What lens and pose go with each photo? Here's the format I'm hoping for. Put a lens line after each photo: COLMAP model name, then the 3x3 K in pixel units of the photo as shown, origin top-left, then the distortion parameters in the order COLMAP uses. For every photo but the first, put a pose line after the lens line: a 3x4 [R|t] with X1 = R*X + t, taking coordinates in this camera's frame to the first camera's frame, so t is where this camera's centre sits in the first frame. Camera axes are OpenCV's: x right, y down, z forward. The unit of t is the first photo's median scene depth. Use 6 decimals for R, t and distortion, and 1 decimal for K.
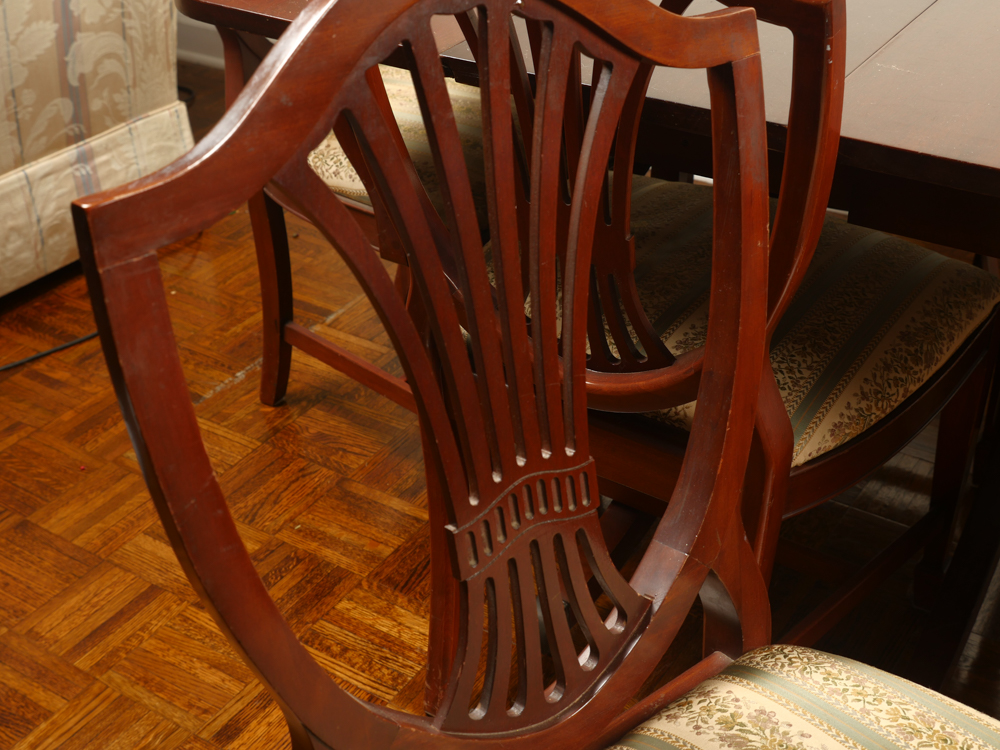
lens RADIAL K [[1359.5, 0, 500.0], [0, 1359.5, 375.0], [0, 0, 1]] dist [0.006972, 0.010177]
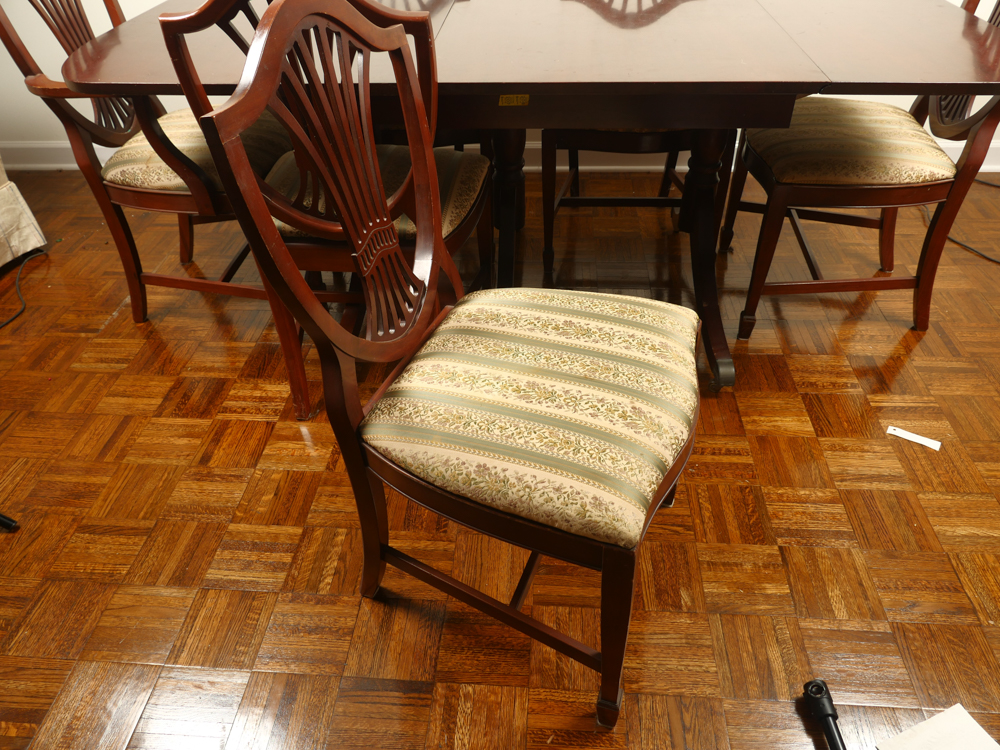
lens RADIAL K [[722.3, 0, 500.0], [0, 722.3, 375.0], [0, 0, 1]] dist [-0.010619, -0.005199]
pose [[0.870666, -0.303920, 0.386747, -0.176357], [0.266171, 0.952317, 0.149147, 0.091811], [-0.413634, -0.026916, 0.910045, -0.134307]]
